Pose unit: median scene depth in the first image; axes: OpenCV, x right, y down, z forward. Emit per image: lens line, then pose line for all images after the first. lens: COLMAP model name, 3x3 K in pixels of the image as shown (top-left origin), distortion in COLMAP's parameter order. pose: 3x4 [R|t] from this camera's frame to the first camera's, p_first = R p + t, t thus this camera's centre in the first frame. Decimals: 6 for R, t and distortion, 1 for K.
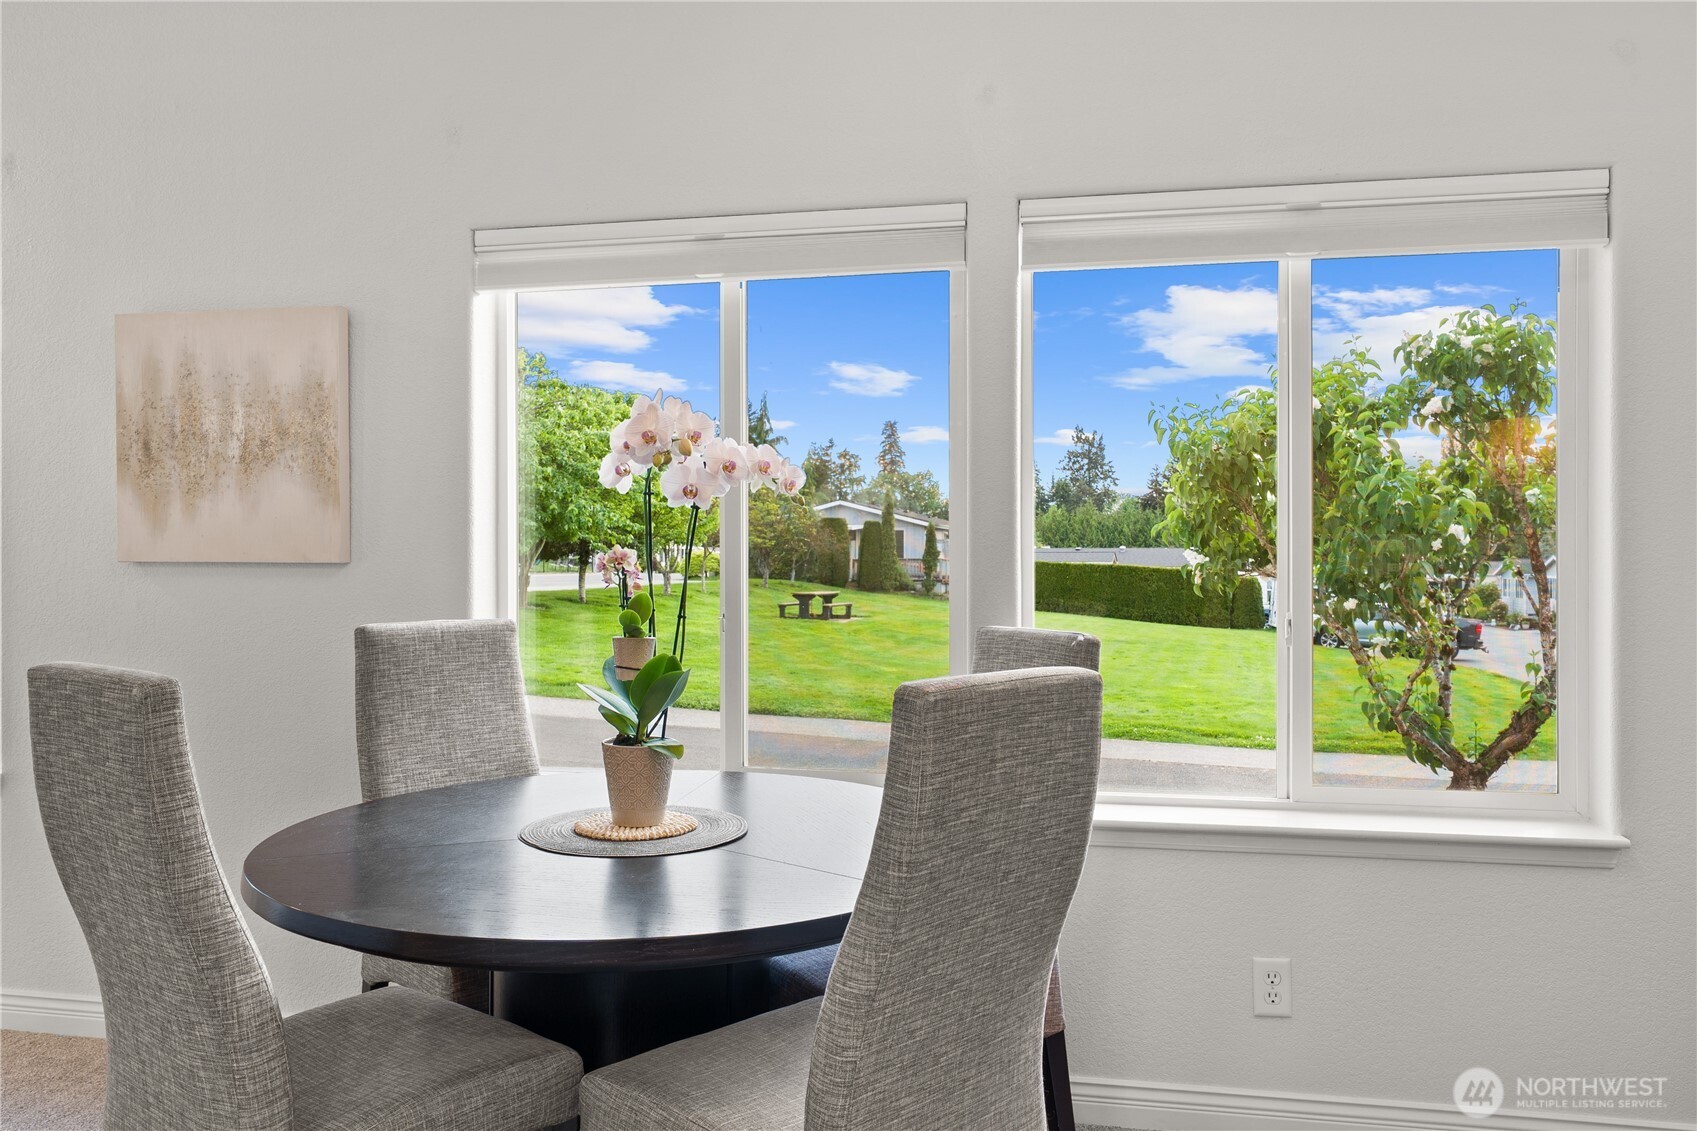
lens RADIAL K [[1300.4, 0, 855.3], [0, 1300.4, 568.0], [0, 0, 1]] dist [-0.007472, 0.000691]
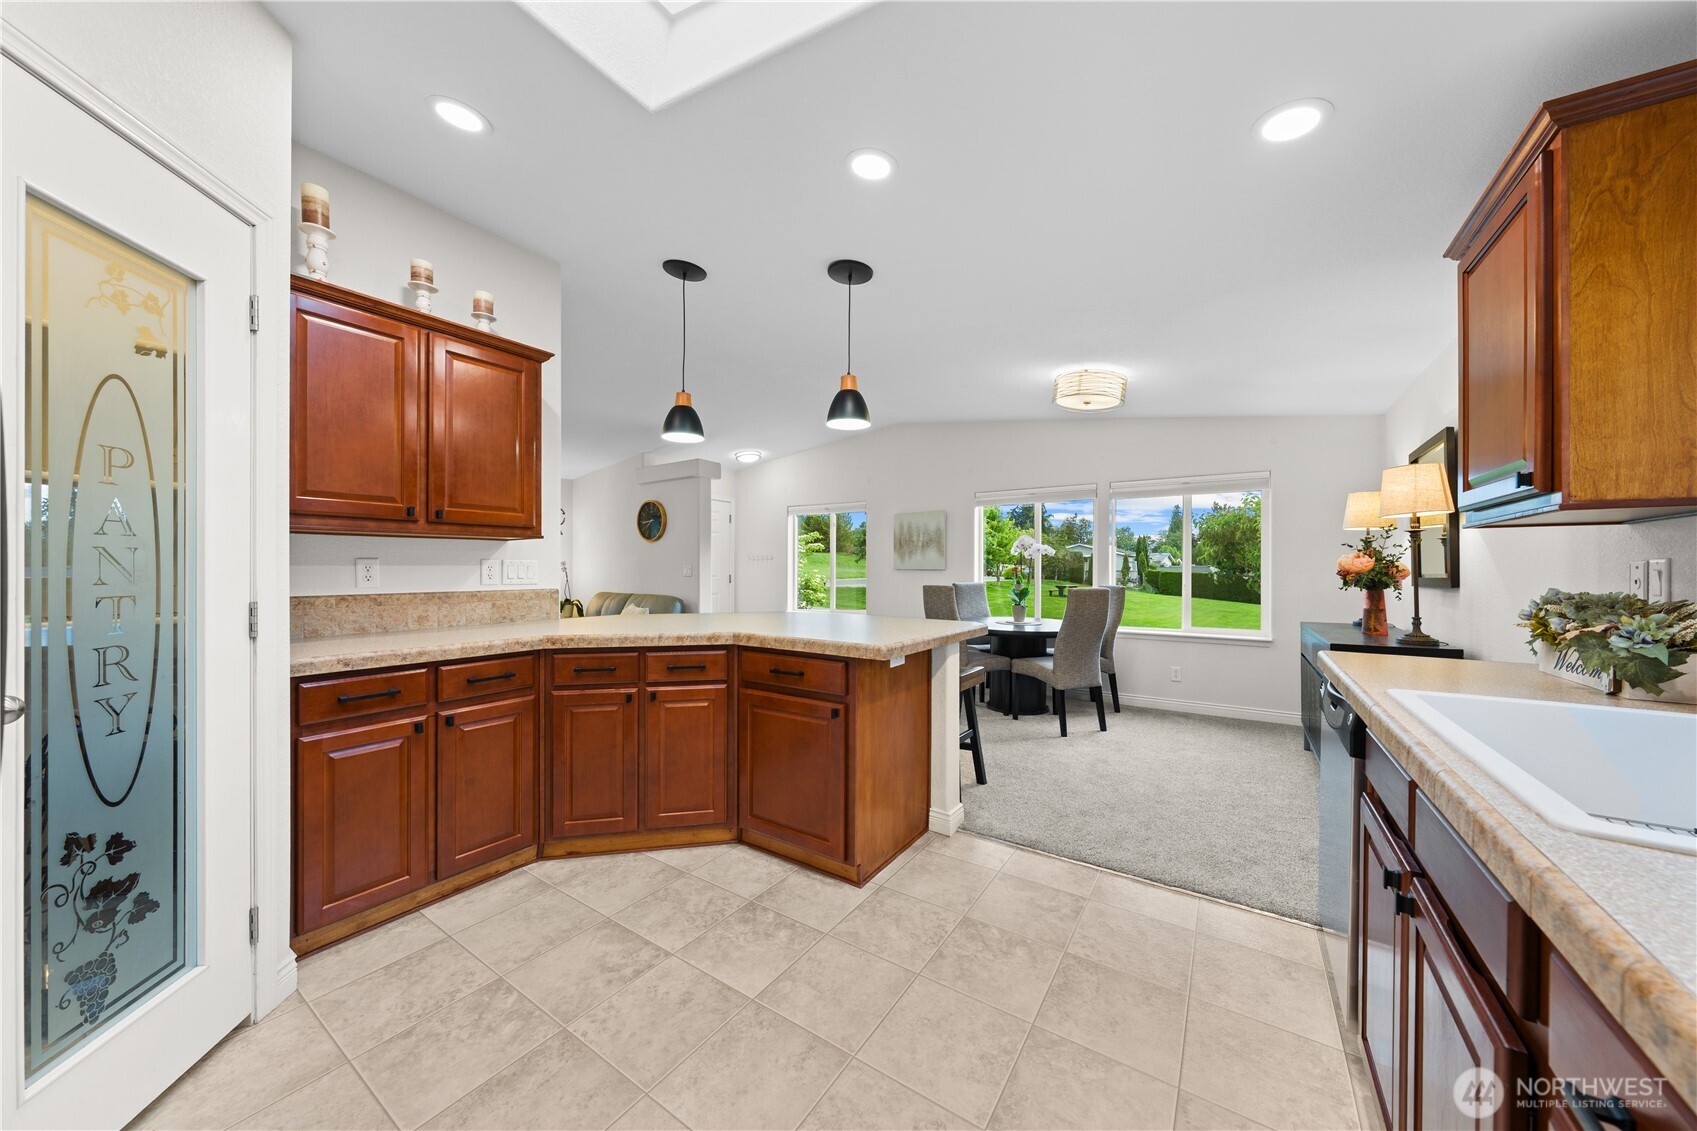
lens RADIAL K [[591.2, 0, 847.7], [0, 591.2, 569.5], [0, 0, 1]] dist [-0.000034, 0.000056]
pose [[0.925874, 0.002416, -0.377825, 0.057241], [-0.005723, 0.999954, -0.007632, 0.012733], [0.377789, 0.009229, 0.925846, -0.961951]]
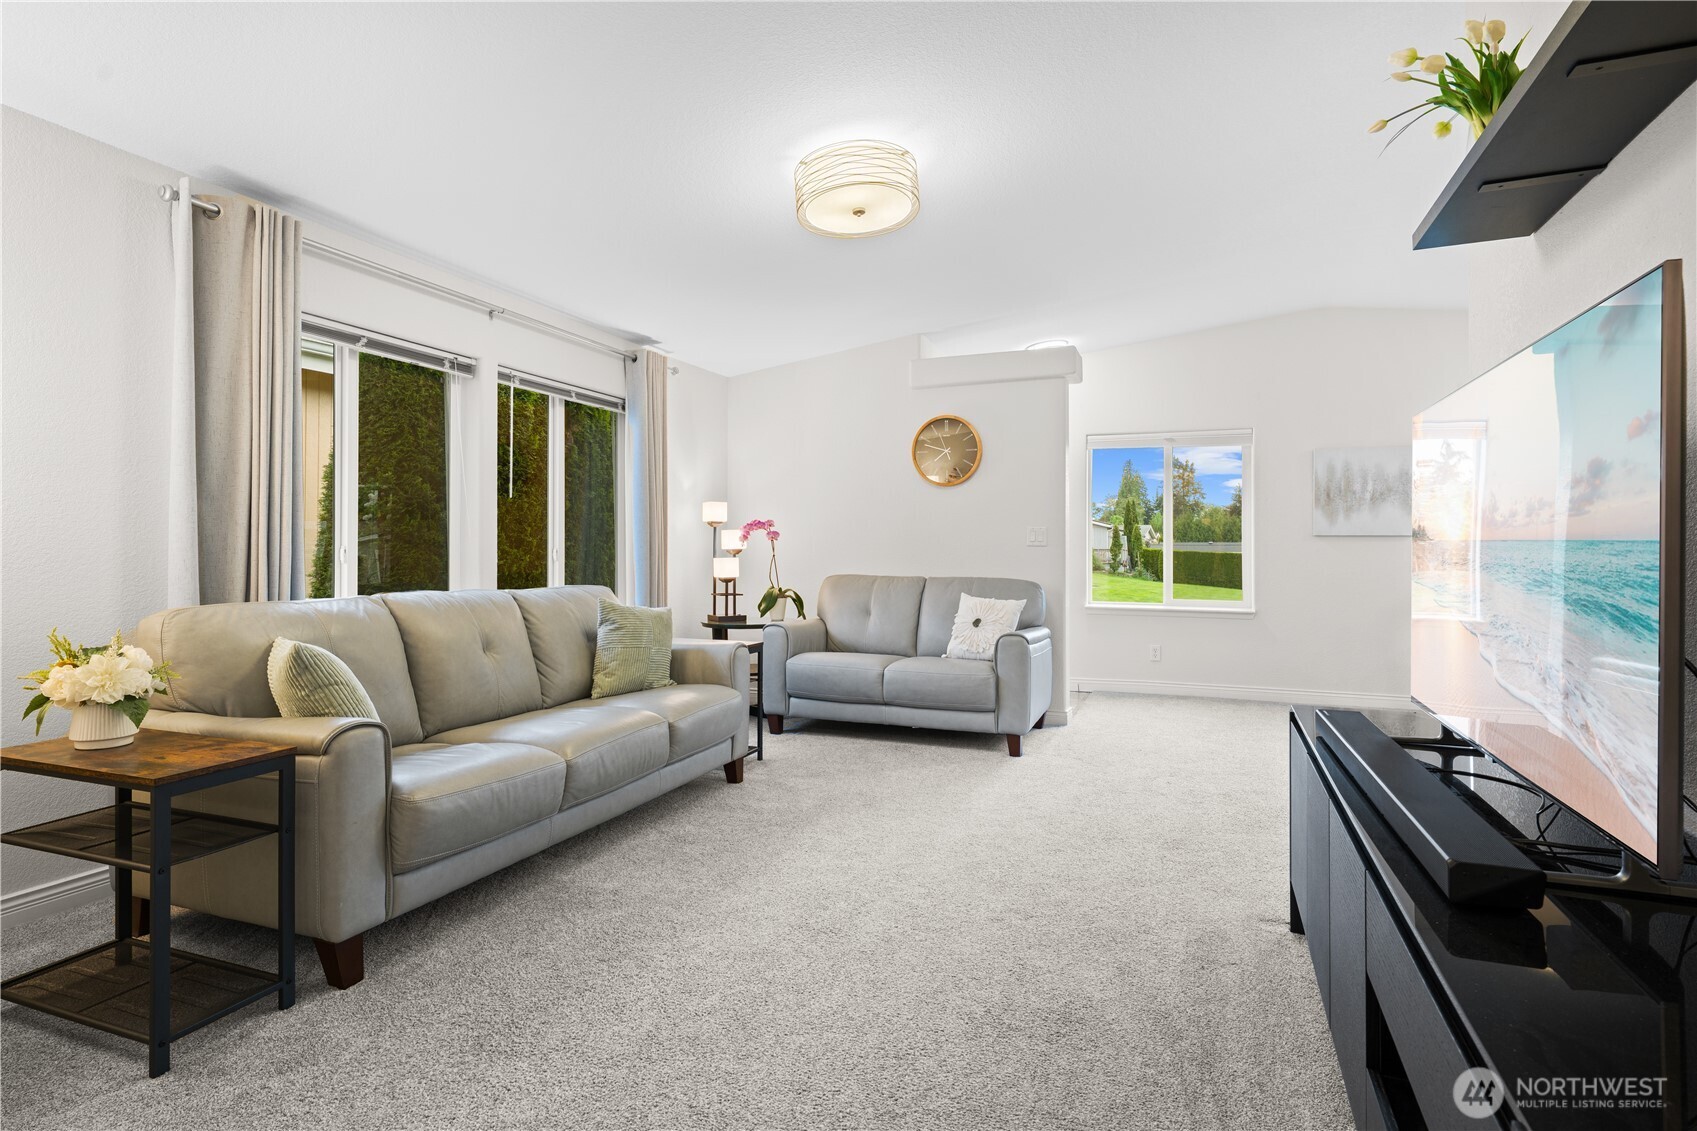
lens RADIAL K [[884.5, 0, 844.0], [0, 884.5, 551.3], [0, 0, 1]] dist [-0.006470, -0.000188]
pose [[0.983802, -0.000371, -0.179261, -1.255881], [-0.000807, 0.999979, -0.006499, 0.044280], [0.179259, 0.006538, 0.983780, -1.115882]]
